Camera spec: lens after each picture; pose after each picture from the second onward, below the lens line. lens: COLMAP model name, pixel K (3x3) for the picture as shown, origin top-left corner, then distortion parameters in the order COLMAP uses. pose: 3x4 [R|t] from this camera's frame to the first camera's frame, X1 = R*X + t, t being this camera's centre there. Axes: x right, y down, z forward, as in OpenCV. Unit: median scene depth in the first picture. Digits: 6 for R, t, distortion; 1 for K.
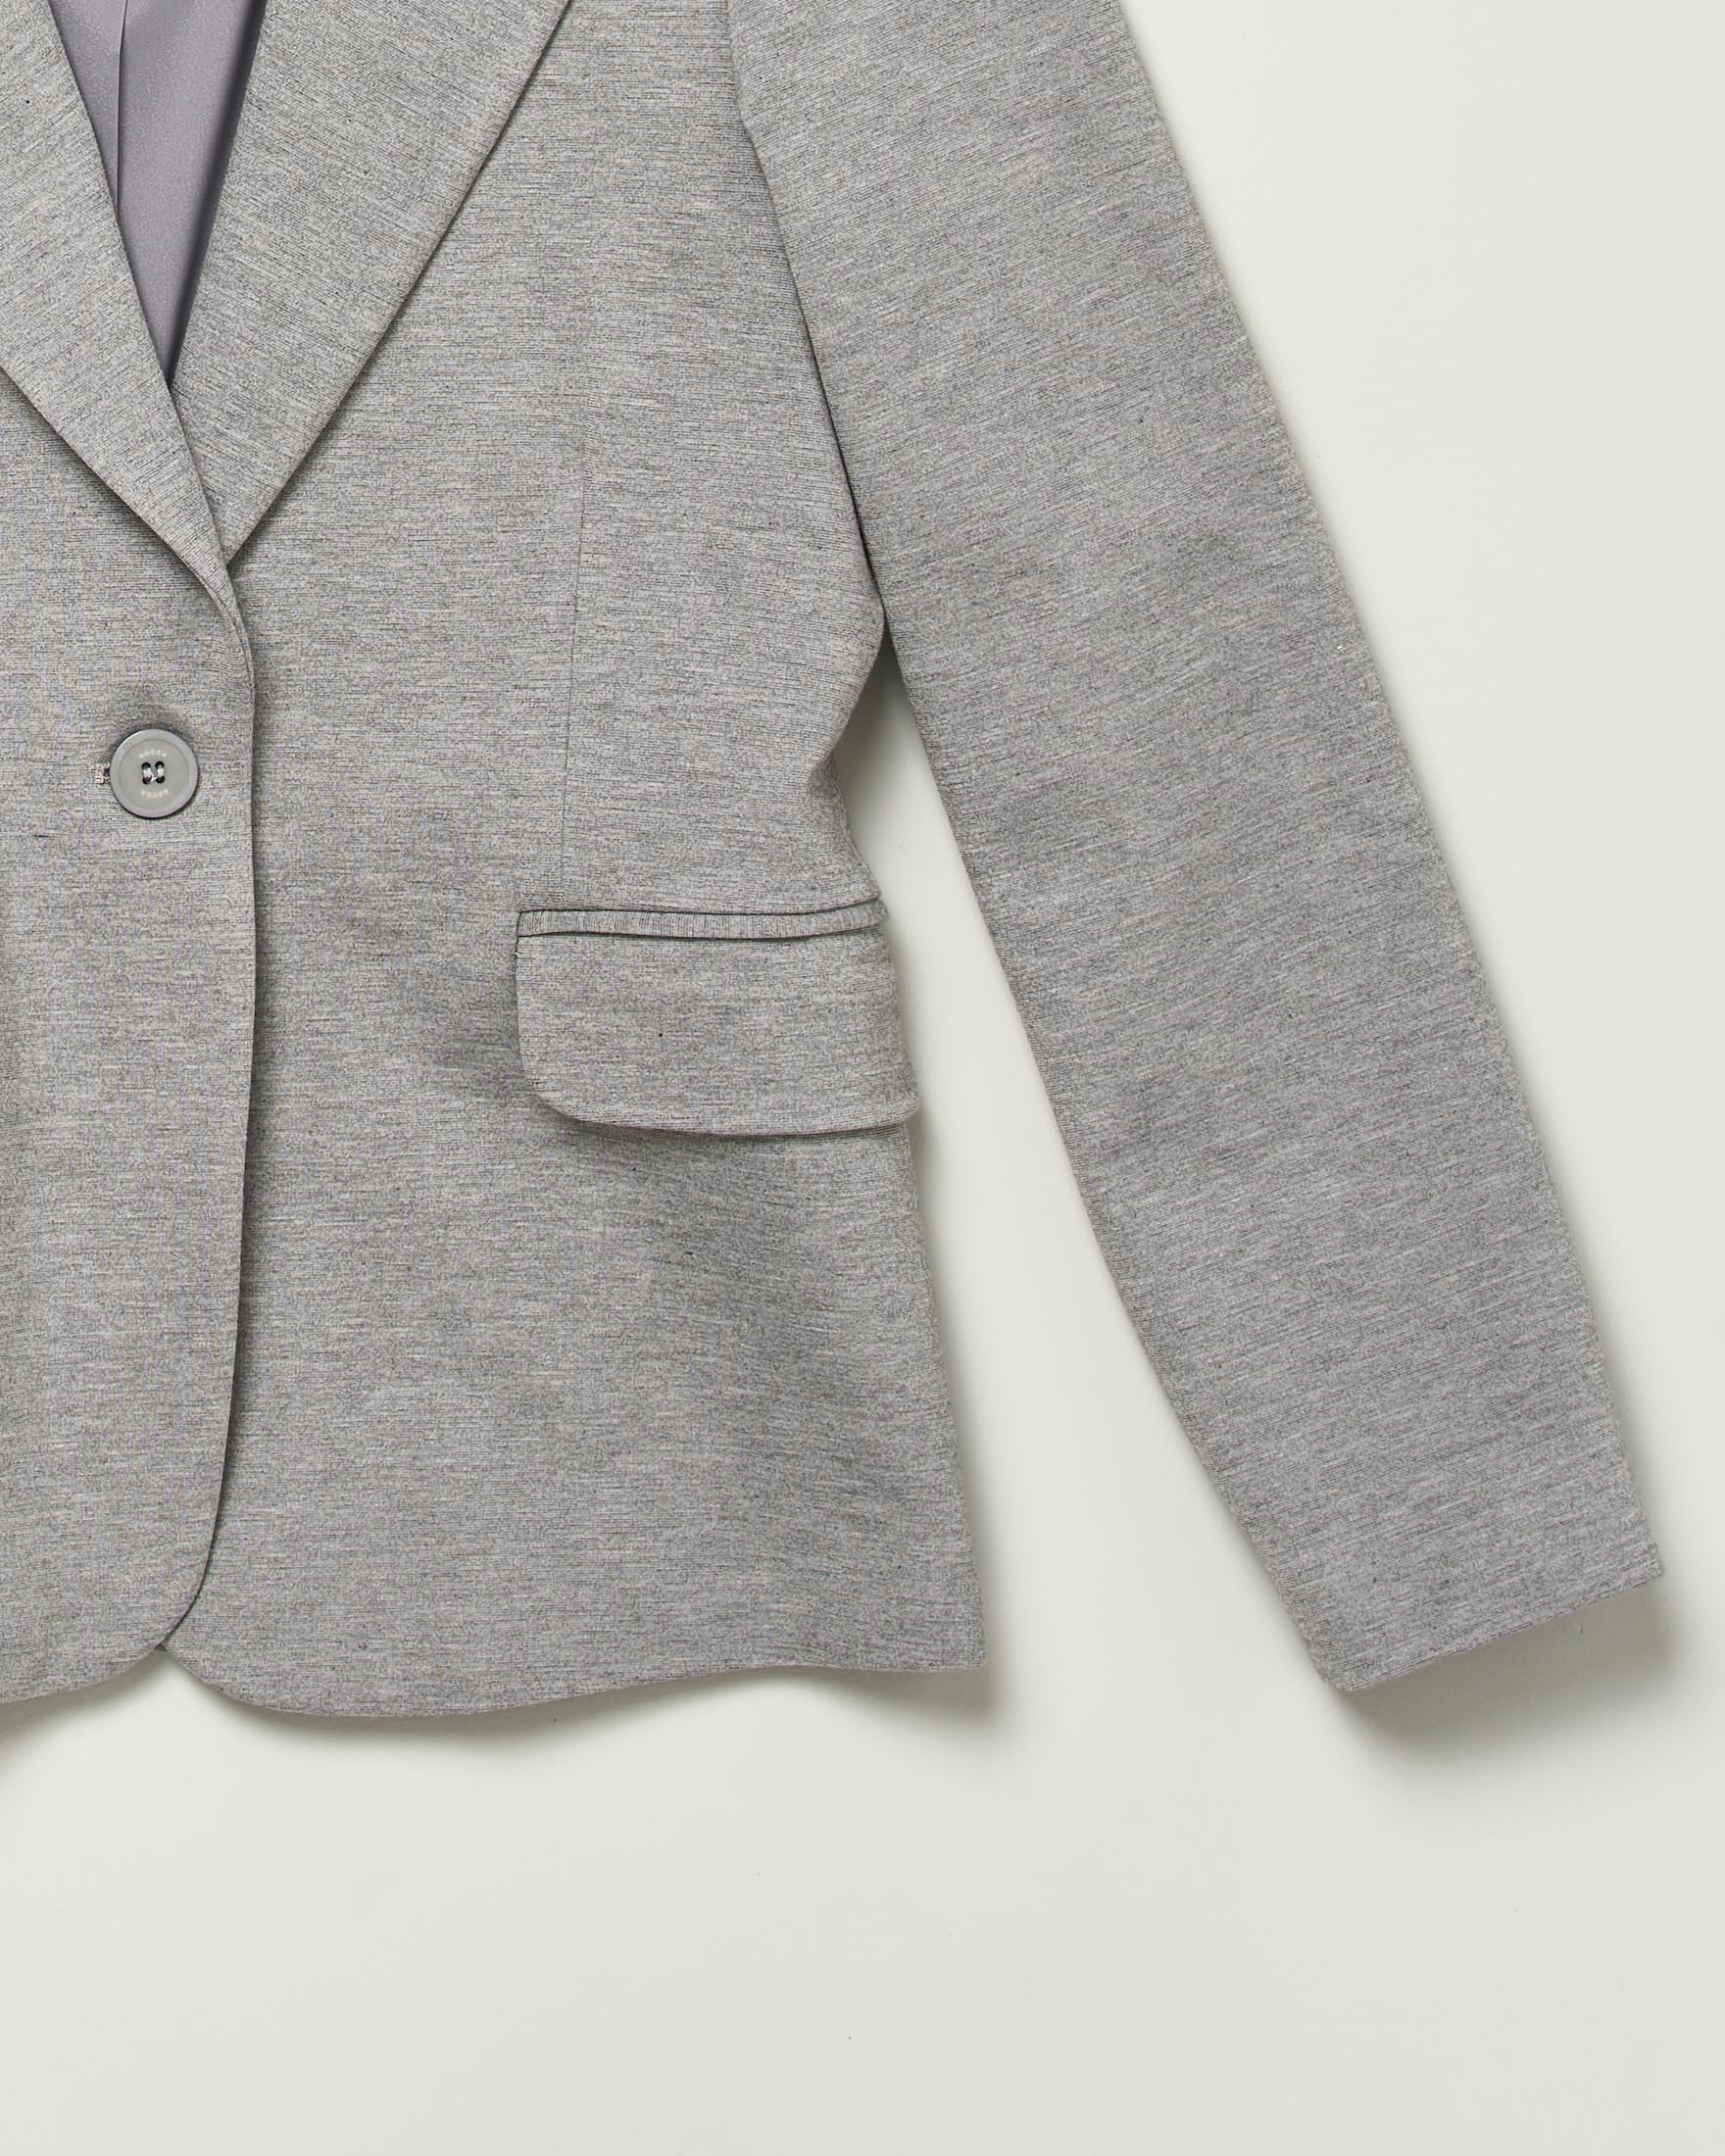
lens RADIAL K [[2537.3, 0, 873.2], [0, 2537.3, 1075.3], [0, 0, 1]] dist [0.001311, 0.000000]
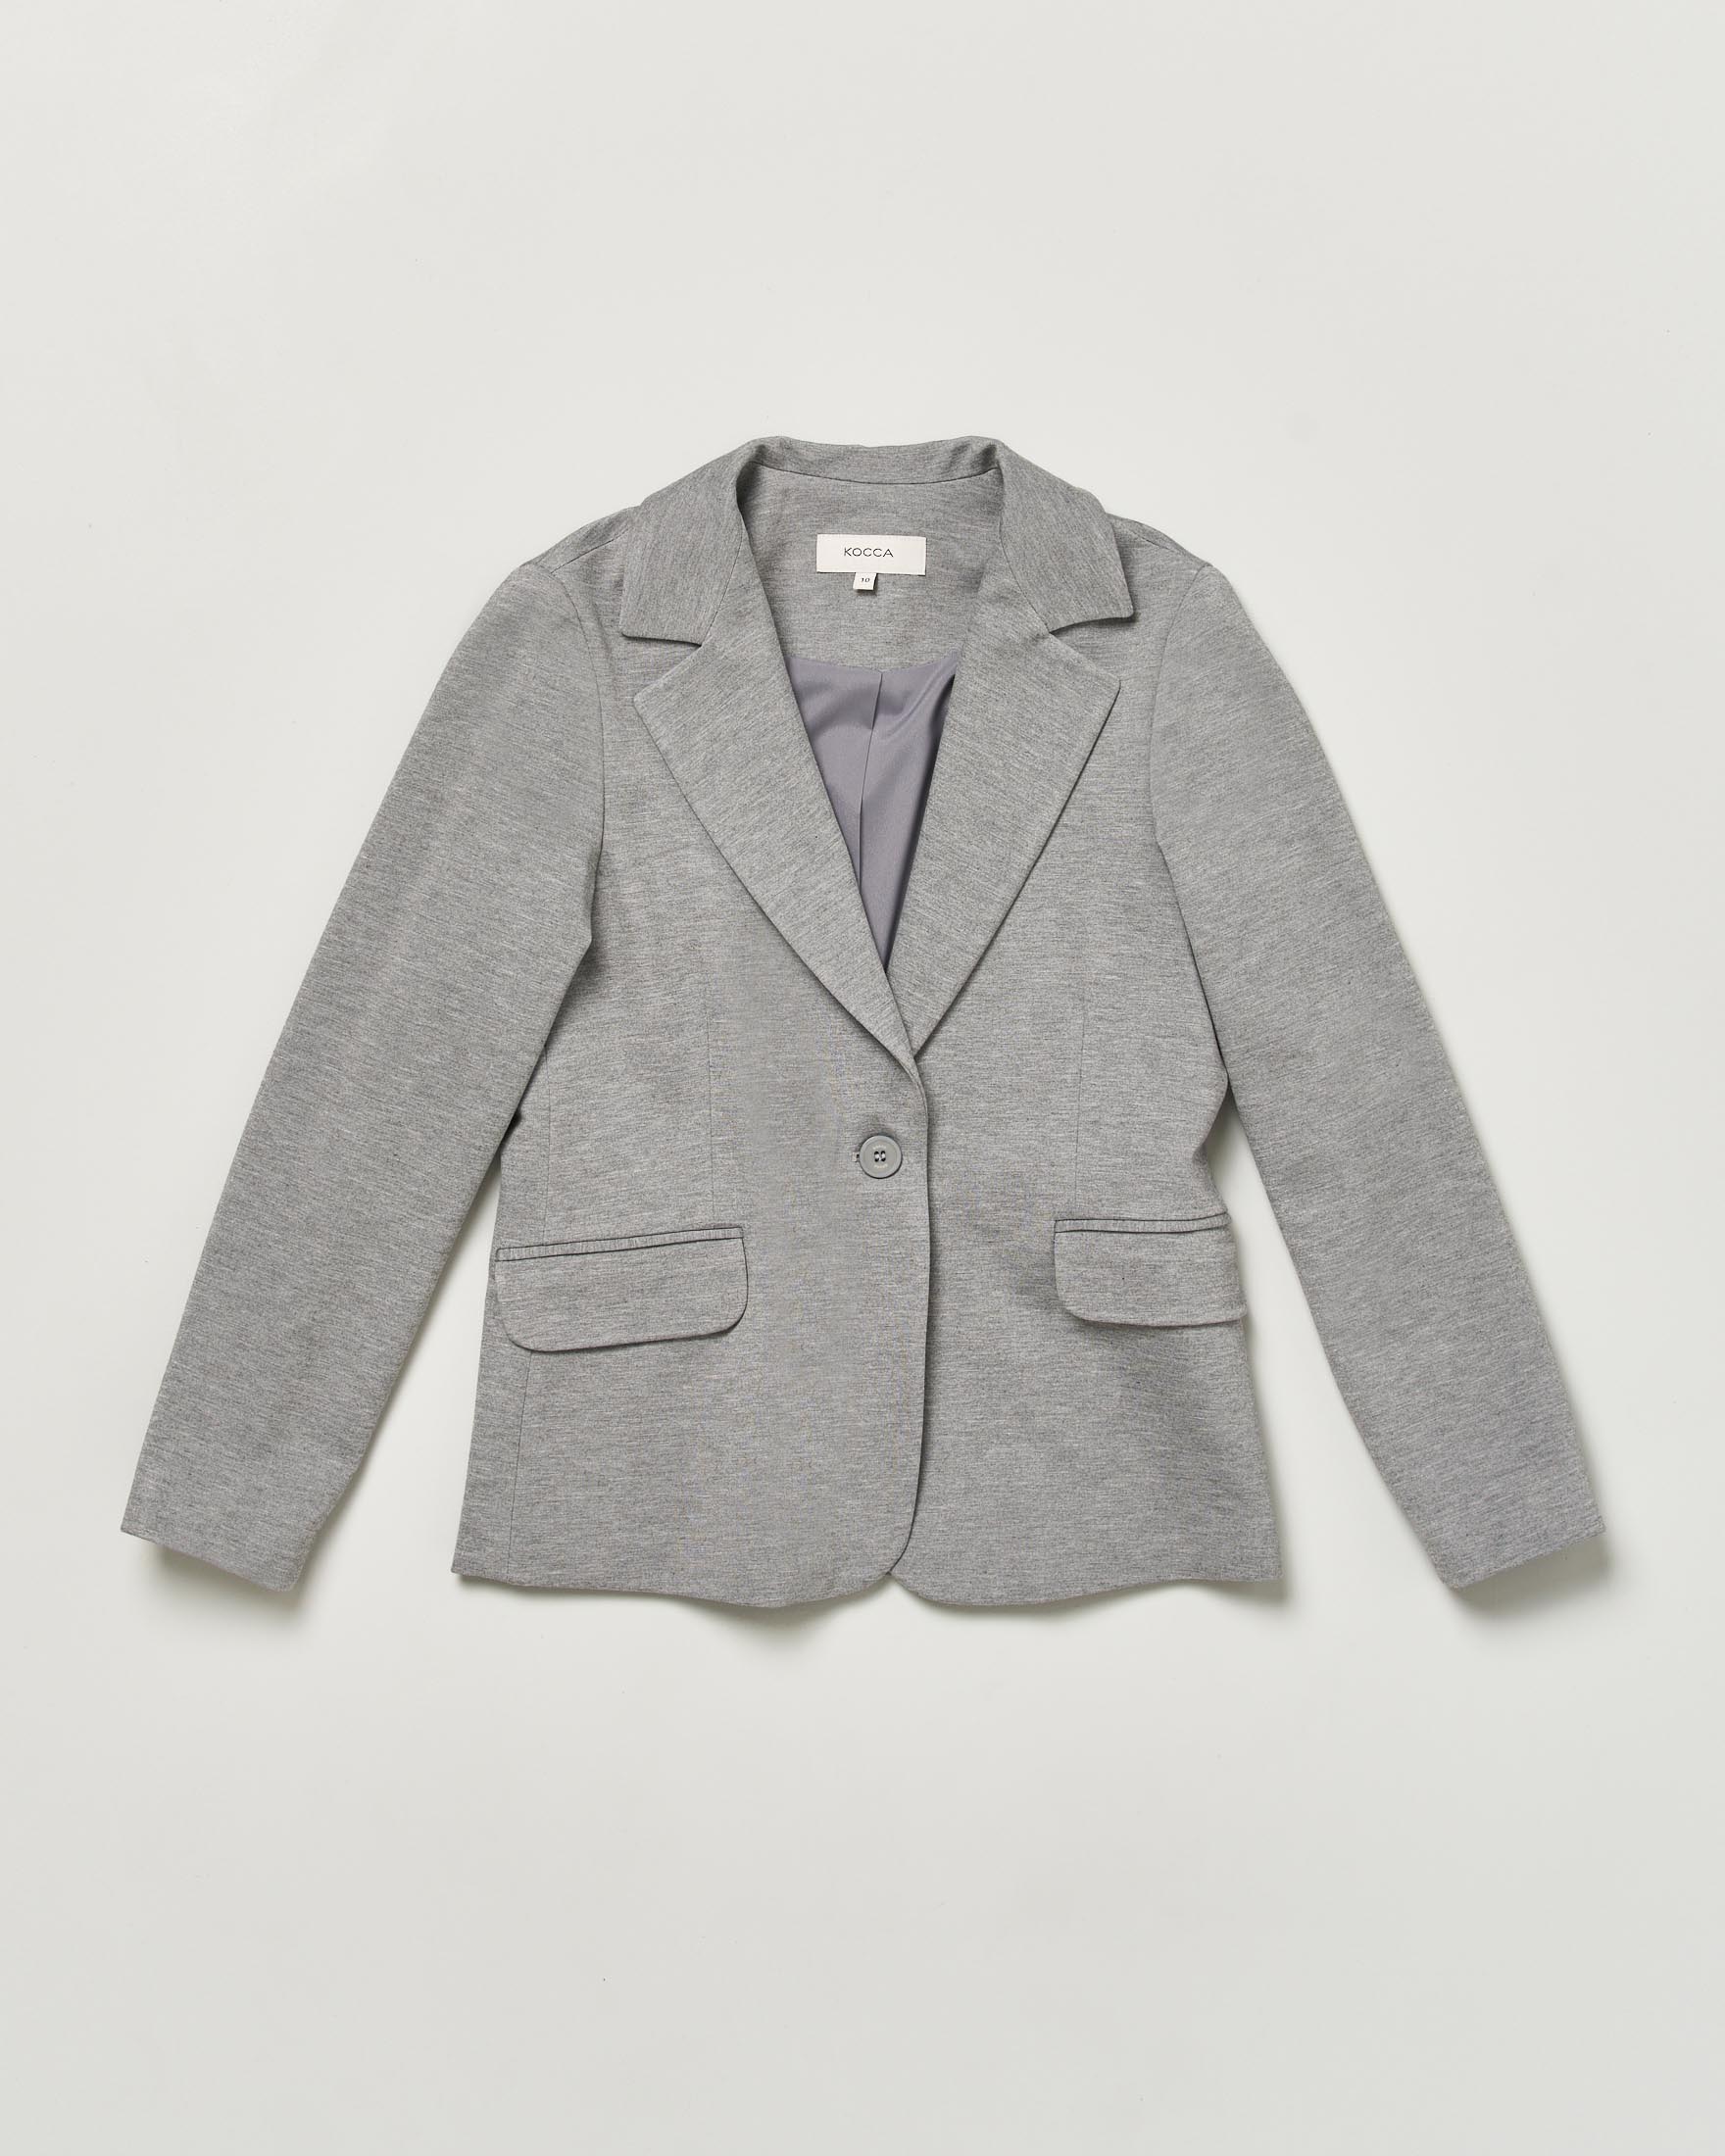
lens RADIAL K [[2537.3, 0, 851.9], [0, 2537.3, 1081.5], [0, 0, 1]] dist [0.001311, 0.000000]
pose [[0.999934, -0.011420, -0.001332, -0.303436], [0.011420, 0.999935, 0.000340, -0.182021], [0.001328, -0.000355, 0.999999, -1.096440]]
